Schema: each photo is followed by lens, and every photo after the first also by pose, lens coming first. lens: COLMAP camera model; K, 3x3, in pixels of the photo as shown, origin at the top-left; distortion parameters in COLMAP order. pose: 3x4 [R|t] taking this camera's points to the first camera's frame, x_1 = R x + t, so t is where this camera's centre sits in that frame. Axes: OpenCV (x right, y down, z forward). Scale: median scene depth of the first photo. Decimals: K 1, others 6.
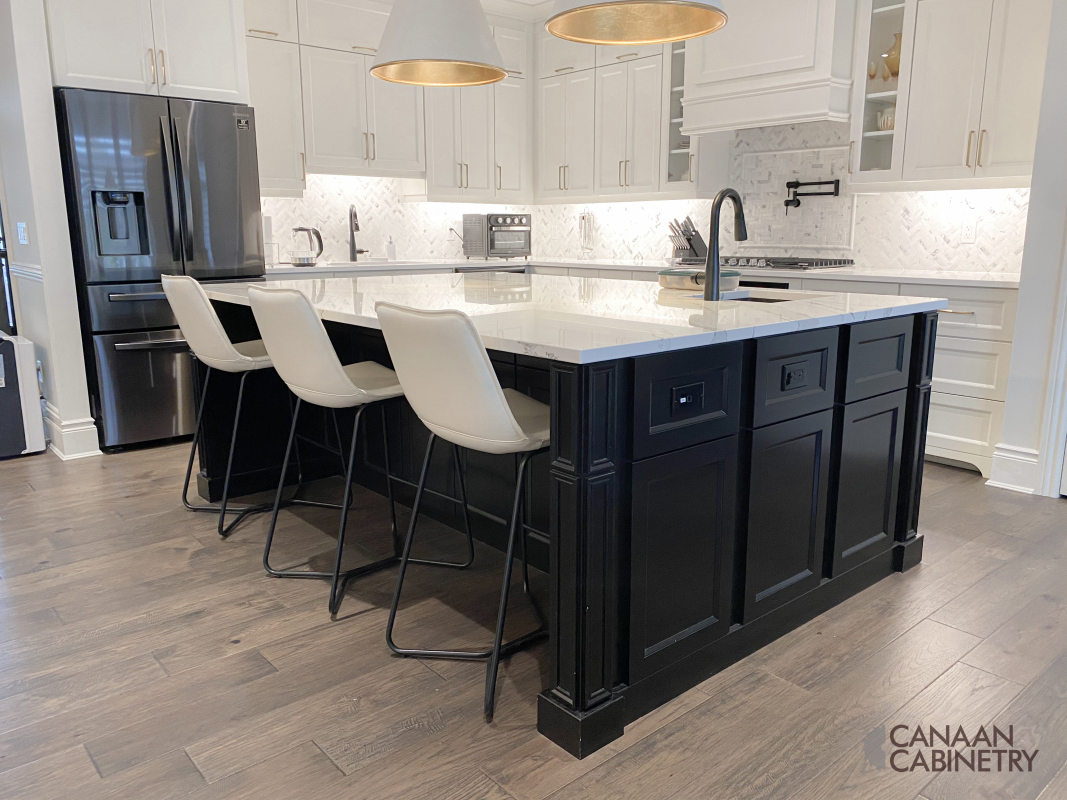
lens RADIAL K [[827.1, 0, 533.5], [0, 827.1, 400.0], [0, 0, 1]] dist [-0.041412, 0.001013]
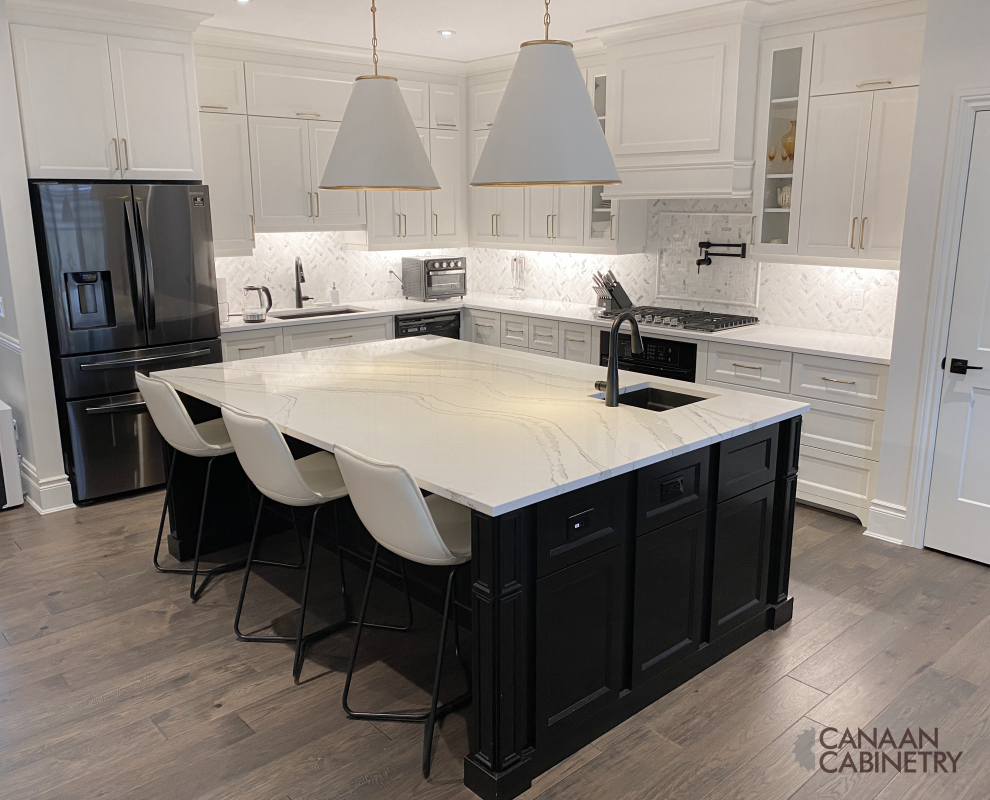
lens RADIAL K [[833.9, 0, 495.0], [0, 833.9, 400.0], [0, 0, 1]] dist [-0.047356, -0.007115]
pose [[0.999681, -0.007256, 0.024205, 0.013222], [0.006795, 0.999795, 0.019055, -0.113108], [-0.024338, -0.018884, 0.999525, -0.140419]]
